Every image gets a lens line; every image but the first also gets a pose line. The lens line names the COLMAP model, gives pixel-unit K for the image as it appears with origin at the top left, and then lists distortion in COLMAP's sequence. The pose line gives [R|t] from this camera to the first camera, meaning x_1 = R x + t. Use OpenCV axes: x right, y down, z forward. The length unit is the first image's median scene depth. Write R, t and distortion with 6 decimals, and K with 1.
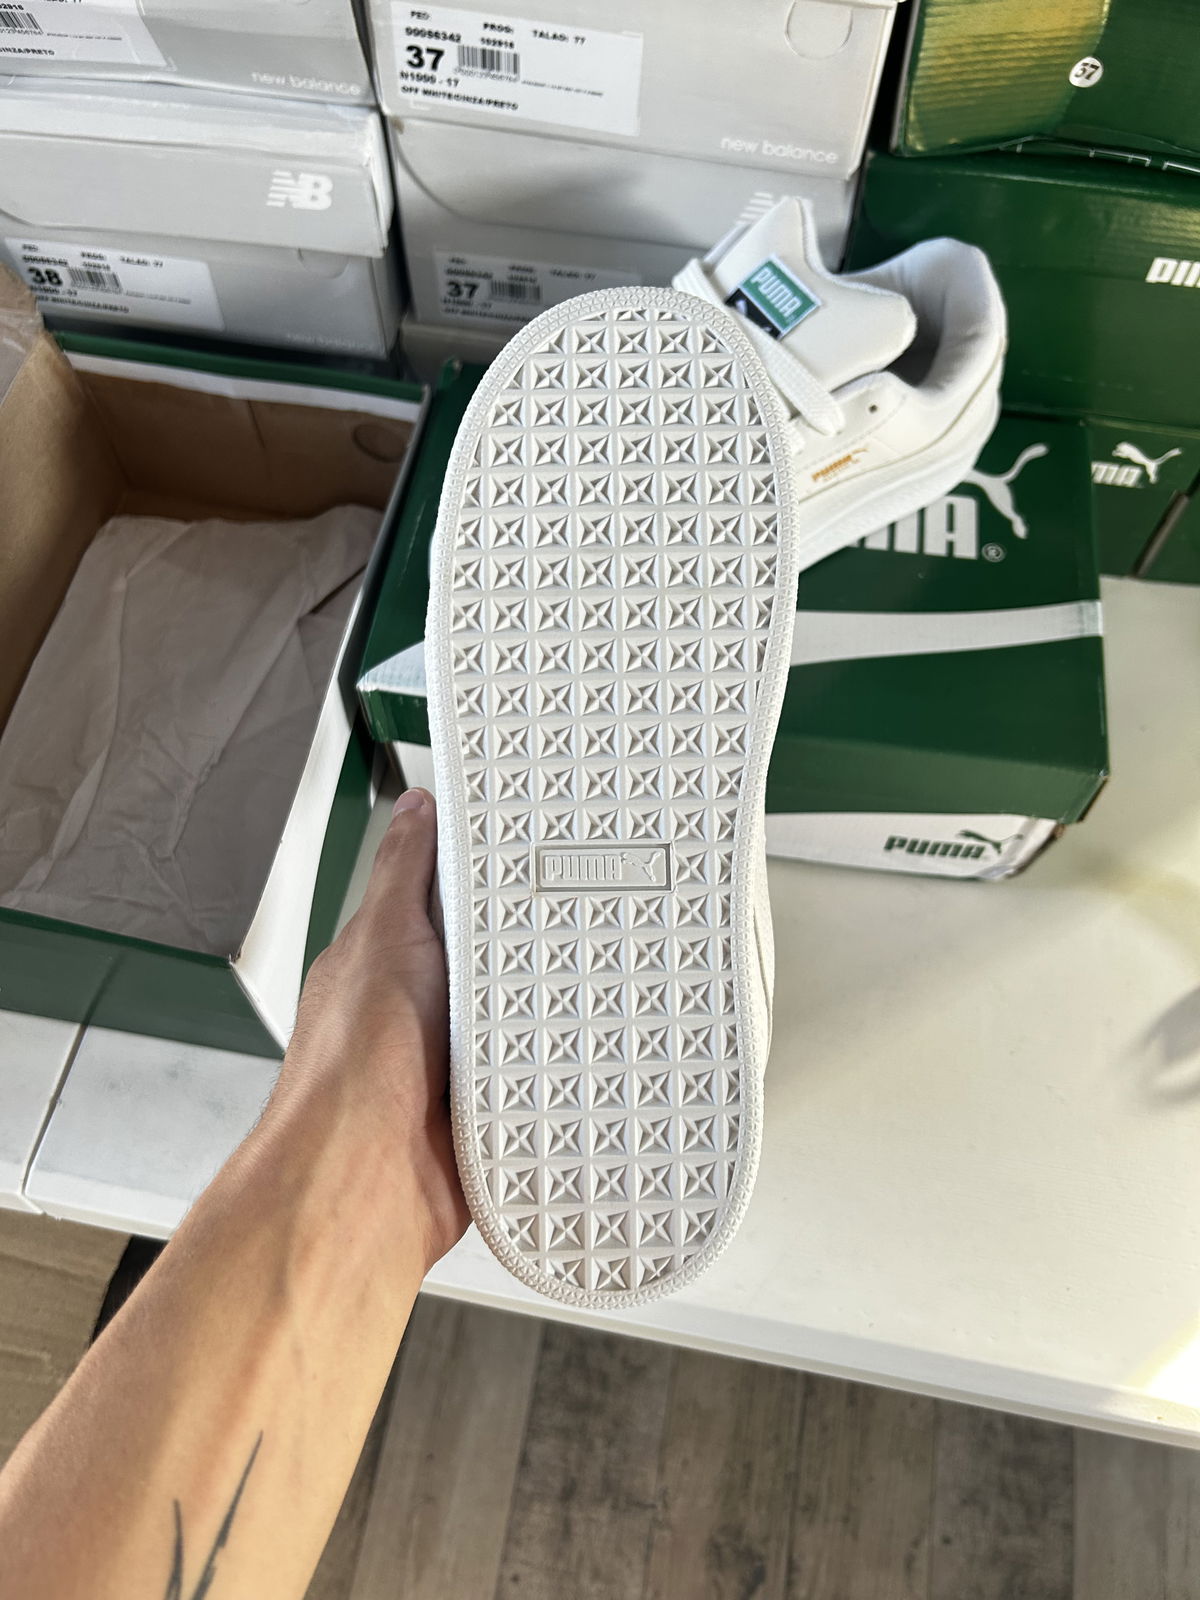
lens RADIAL K [[1205.5, 0, 599.1], [0, 1205.5, 805.0], [0, 0, 1]] dist [0.013707, -0.033640]
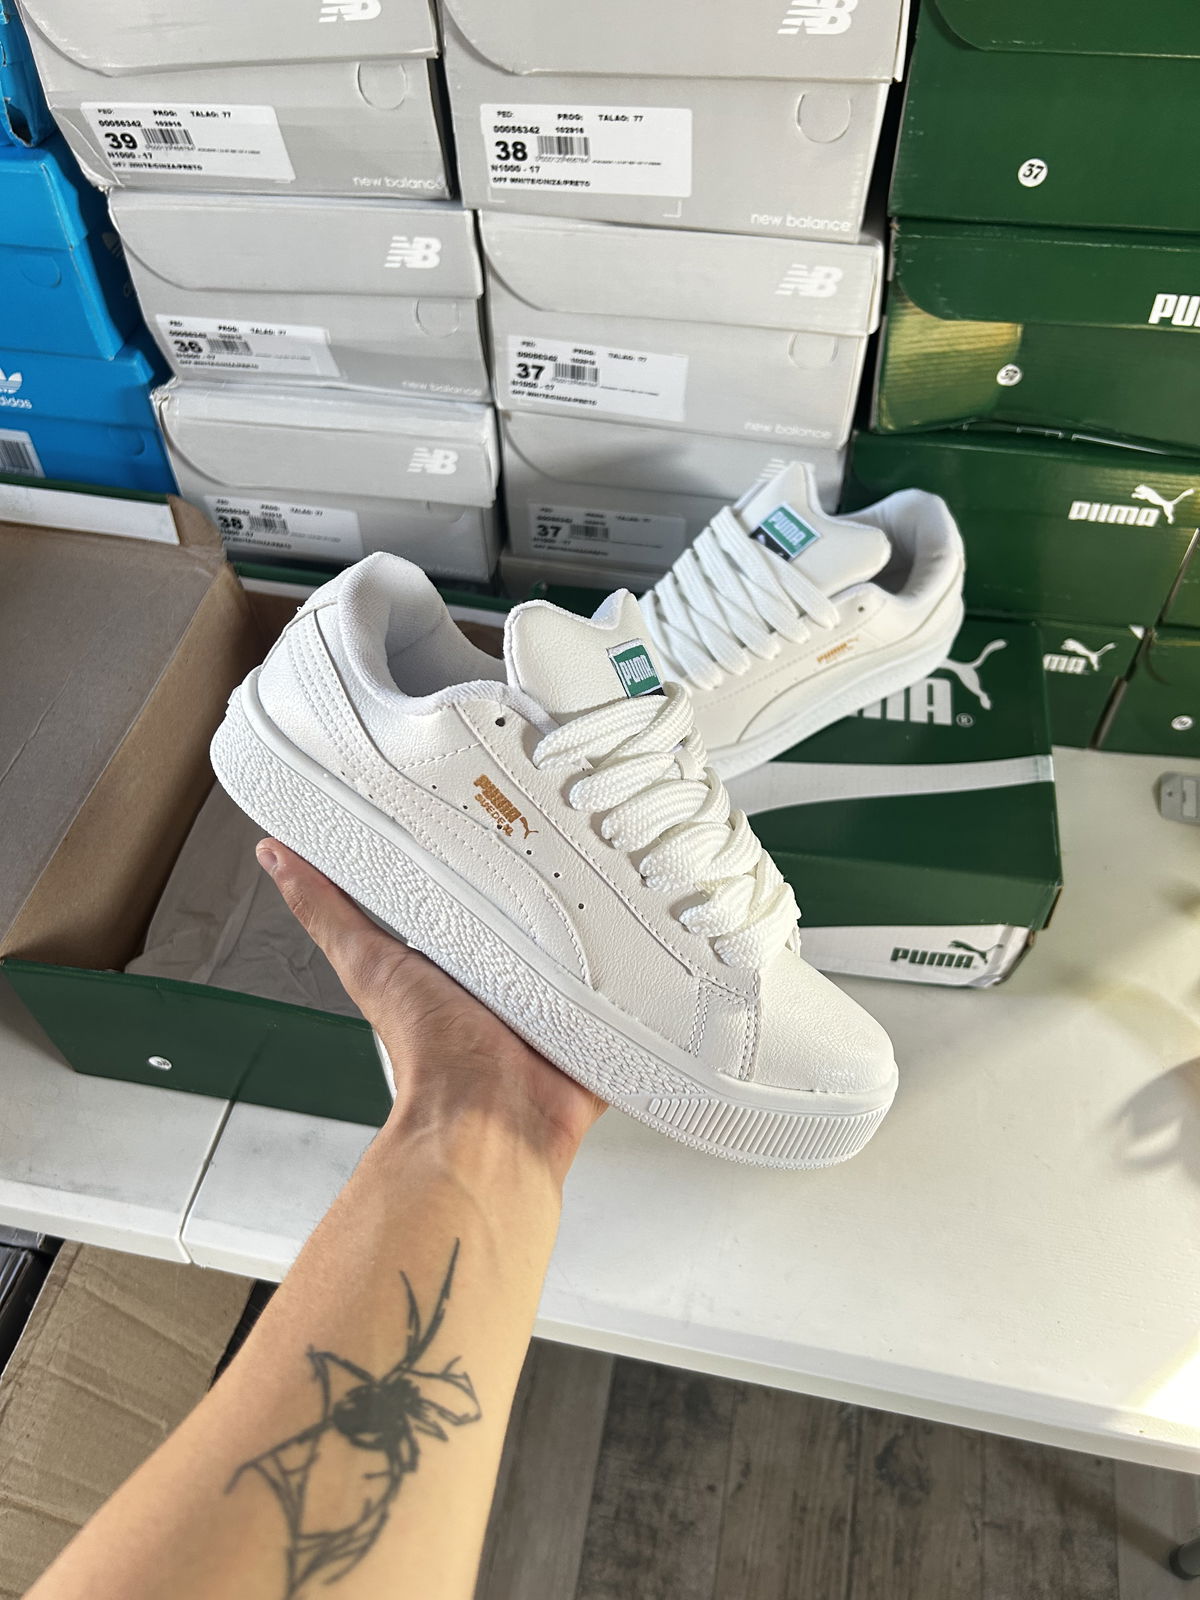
lens RADIAL K [[1205.5, 0, 599.1], [0, 1205.5, 805.0], [0, 0, 1]] dist [0.013707, -0.033640]
pose [[0.999539, -0.001452, -0.030333, -0.021792], [-0.004091, 0.983316, -0.181860, 0.115408], [0.030091, 0.181900, 0.982857, -0.254609]]
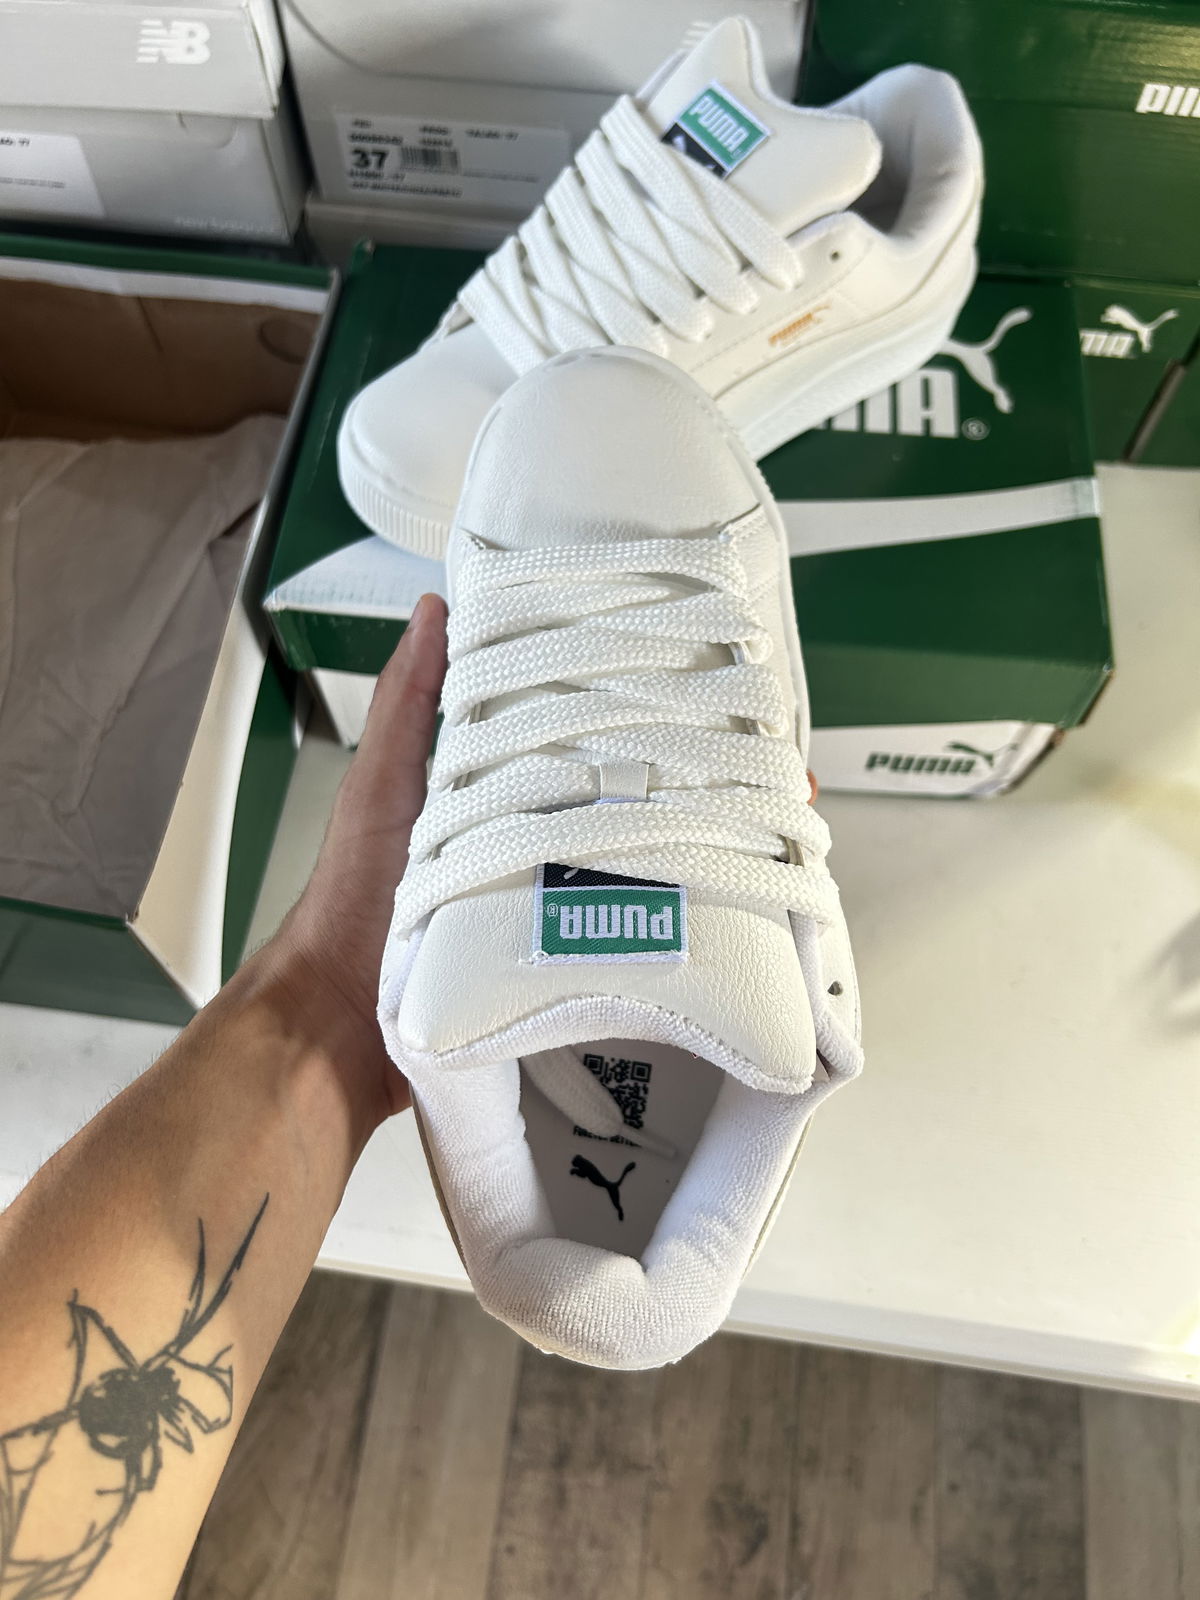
lens RADIAL K [[1212.5, 0, 600.0], [0, 1212.5, 800.0], [0, 0, 1]] dist [0.010992, -0.036354]
pose [[0.998878, -0.043718, 0.018186, 0.021224], [0.043043, 0.998425, 0.035995, 0.021346], [-0.019731, -0.035172, 0.999186, 0.100605]]
